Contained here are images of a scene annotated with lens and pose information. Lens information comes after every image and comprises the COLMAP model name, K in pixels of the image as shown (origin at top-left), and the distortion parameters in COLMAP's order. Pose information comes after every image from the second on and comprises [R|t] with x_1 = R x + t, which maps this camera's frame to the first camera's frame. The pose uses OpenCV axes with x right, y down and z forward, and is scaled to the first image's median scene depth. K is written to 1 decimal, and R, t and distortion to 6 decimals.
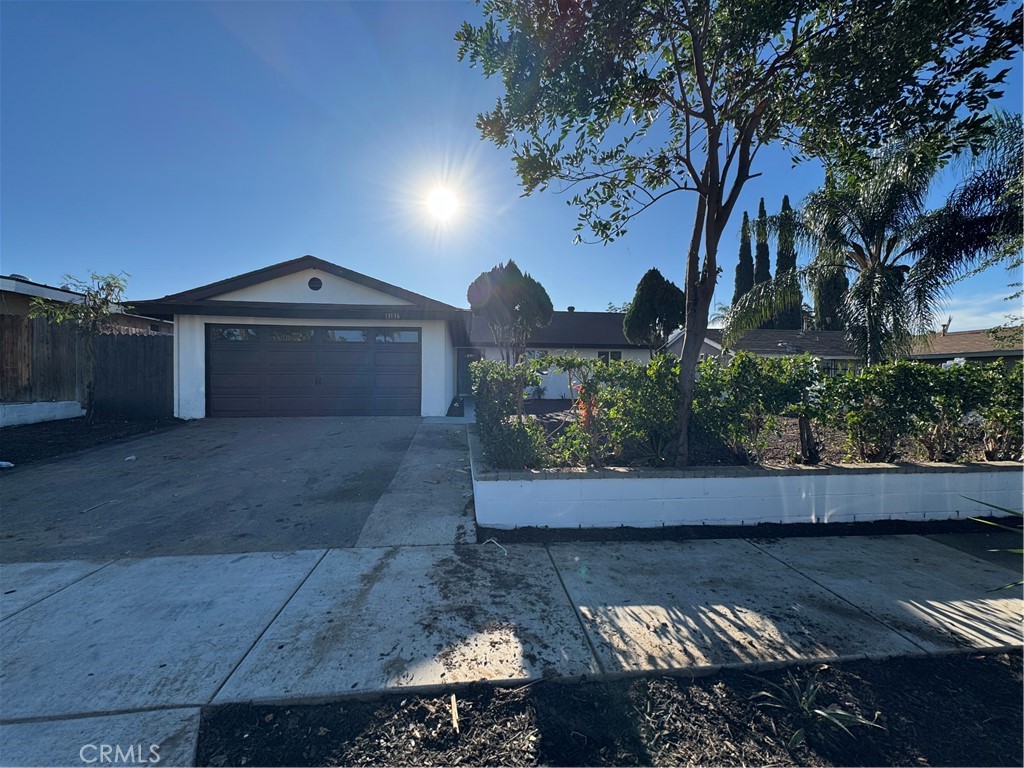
lens RADIAL K [[406.5, 0, 512.0], [0, 406.5, 384.0], [0, 0, 1]] dist [-0.002490, -0.000246]
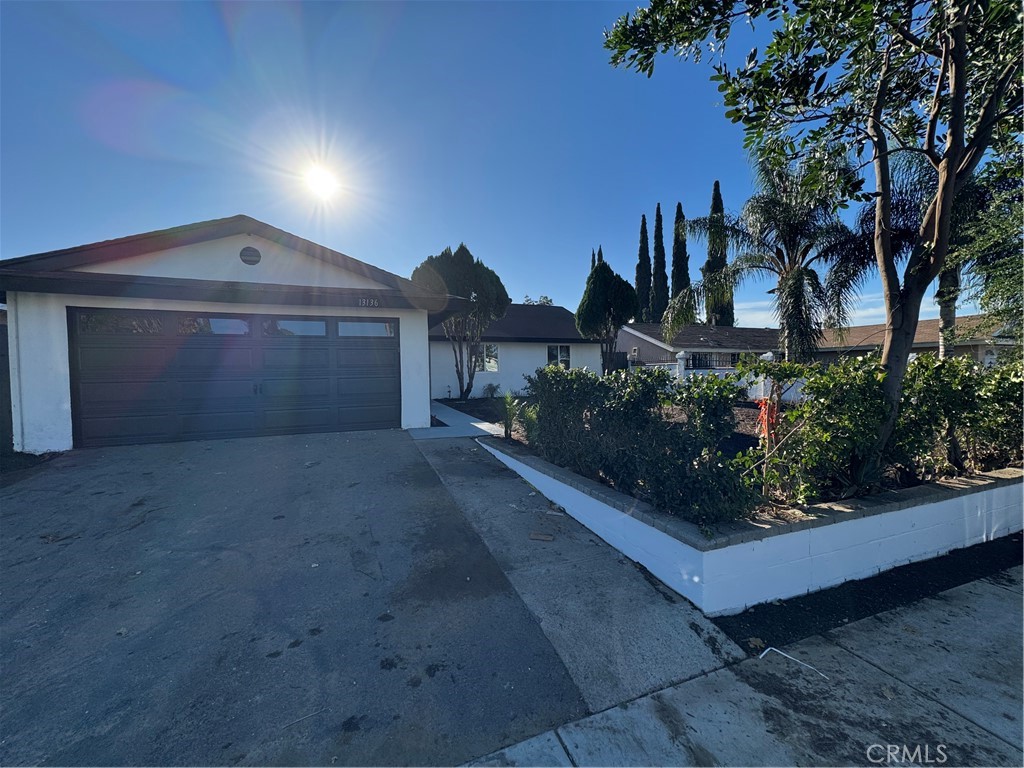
lens RADIAL K [[406.5, 0, 512.0], [0, 406.5, 384.0], [0, 0, 1]] dist [-0.002490, -0.000246]
pose [[0.967463, -0.024944, 0.251778, -0.225503], [0.020249, 0.999570, 0.021220, -0.023261], [-0.252199, -0.015431, 0.967552, 0.178846]]
